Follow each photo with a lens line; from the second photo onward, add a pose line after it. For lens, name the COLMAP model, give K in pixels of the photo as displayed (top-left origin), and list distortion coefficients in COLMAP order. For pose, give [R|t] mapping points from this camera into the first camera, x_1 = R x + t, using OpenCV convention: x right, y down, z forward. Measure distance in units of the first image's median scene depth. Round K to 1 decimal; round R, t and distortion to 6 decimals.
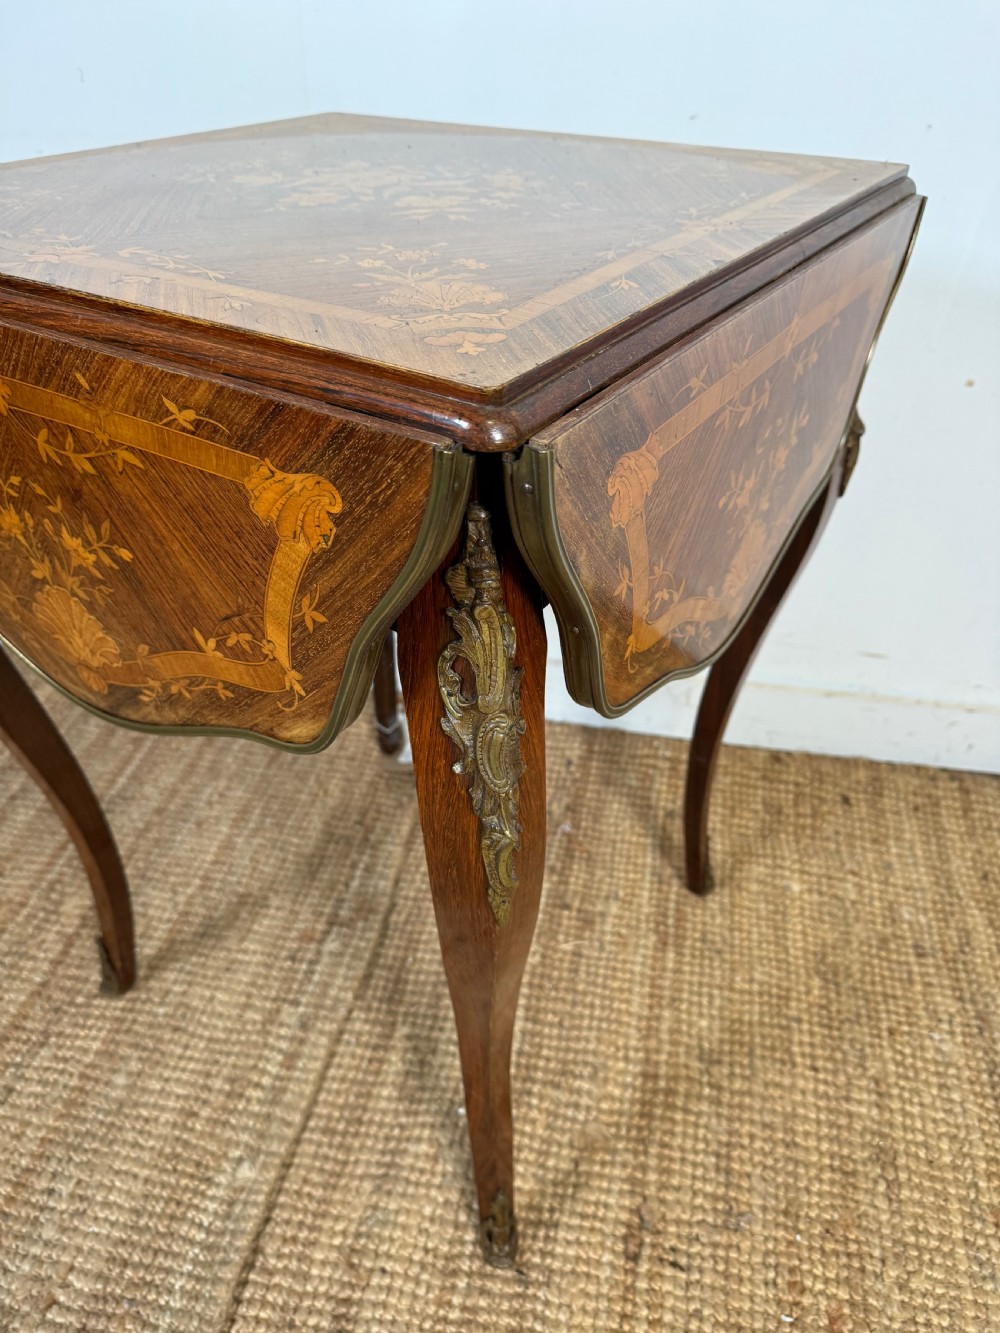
lens RADIAL K [[937.4, 0, 506.9], [0, 937.4, 701.1], [0, 0, 1]] dist [0.067983, -0.066966]
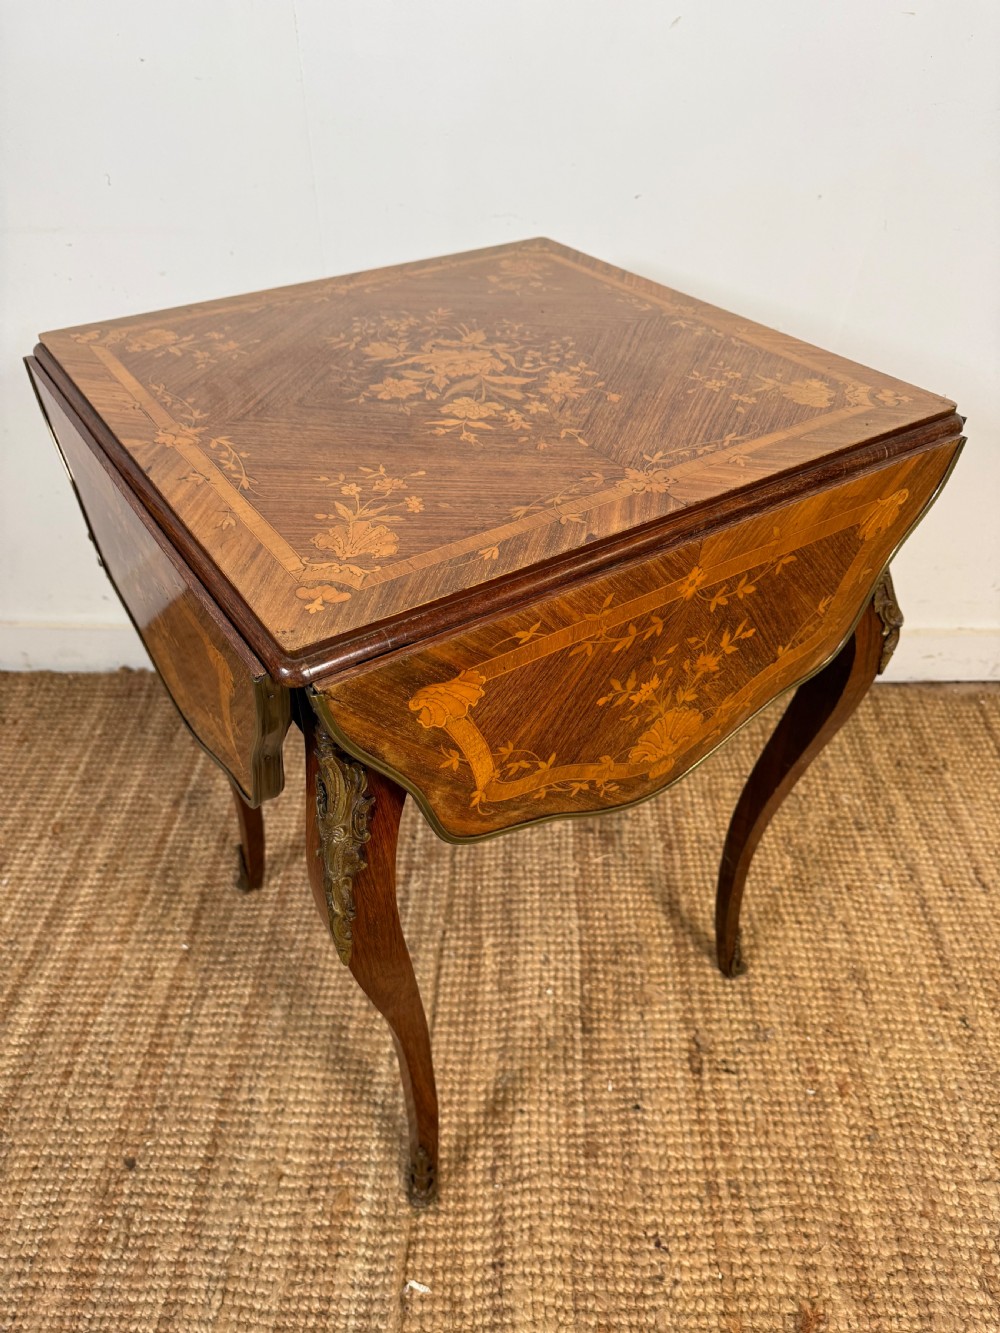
lens RADIAL K [[937.4, 0, 504.3], [0, 937.4, 692.5], [0, 0, 1]] dist [0.067983, -0.066966]
pose [[0.985609, -0.120682, 0.118368, -0.212357], [0.113473, 0.991354, 0.065886, -0.071717], [-0.125296, -0.051506, 0.990782, -0.262707]]
